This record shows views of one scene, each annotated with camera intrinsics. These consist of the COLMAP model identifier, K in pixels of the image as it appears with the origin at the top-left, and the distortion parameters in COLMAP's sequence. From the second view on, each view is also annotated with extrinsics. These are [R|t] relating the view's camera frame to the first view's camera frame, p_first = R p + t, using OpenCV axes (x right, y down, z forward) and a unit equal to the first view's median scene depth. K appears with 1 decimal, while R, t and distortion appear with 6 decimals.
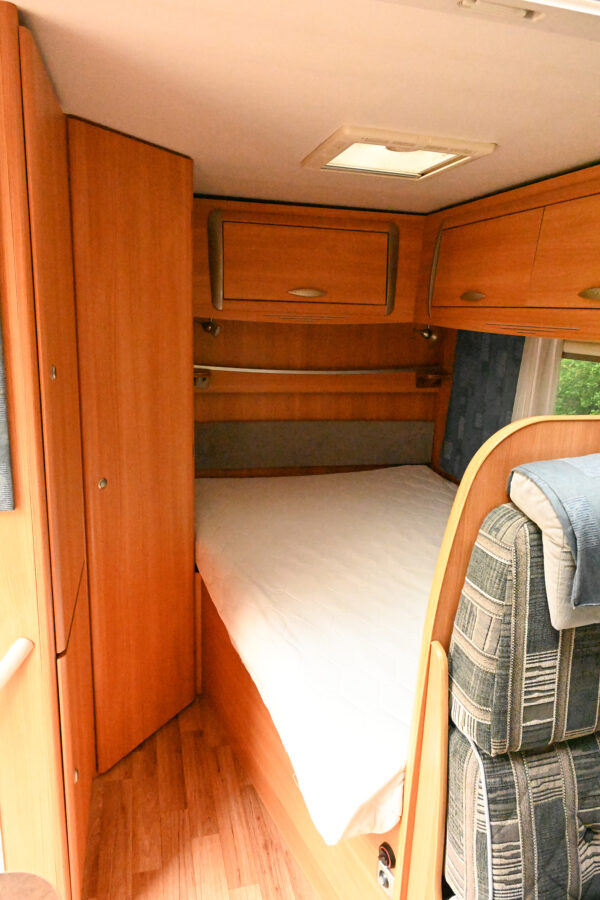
lens RADIAL K [[602.6, 0, 300.0], [0, 602.6, 450.0], [0, 0, 1]] dist [0.008609, -0.007881]
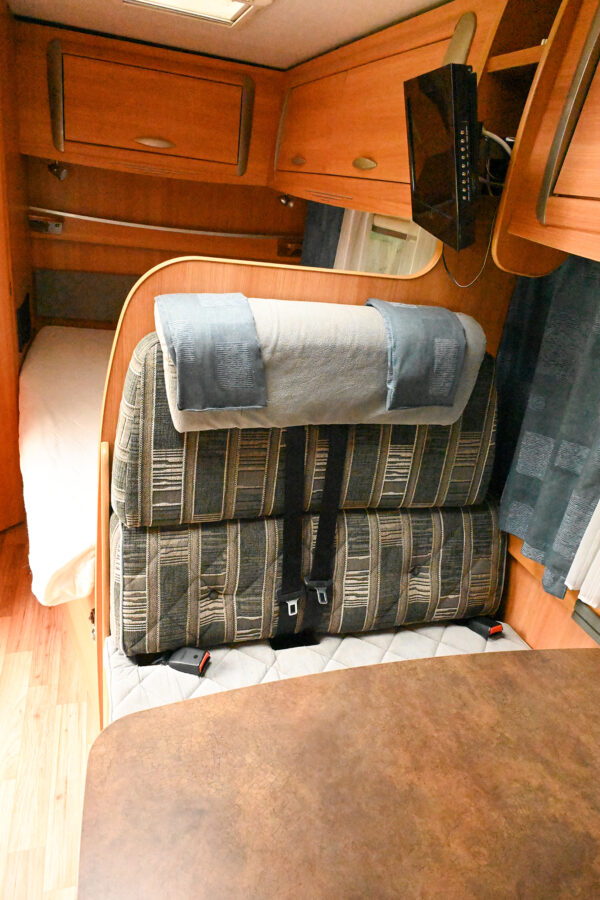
lens RADIAL K [[602.6, 0, 300.0], [0, 602.6, 450.0], [0, 0, 1]] dist [0.008609, -0.007881]
pose [[0.995194, 0.072758, 0.065544, 0.578461], [-0.083859, 0.978829, 0.186713, 0.078673], [-0.050571, -0.191312, 0.980226, -0.230645]]
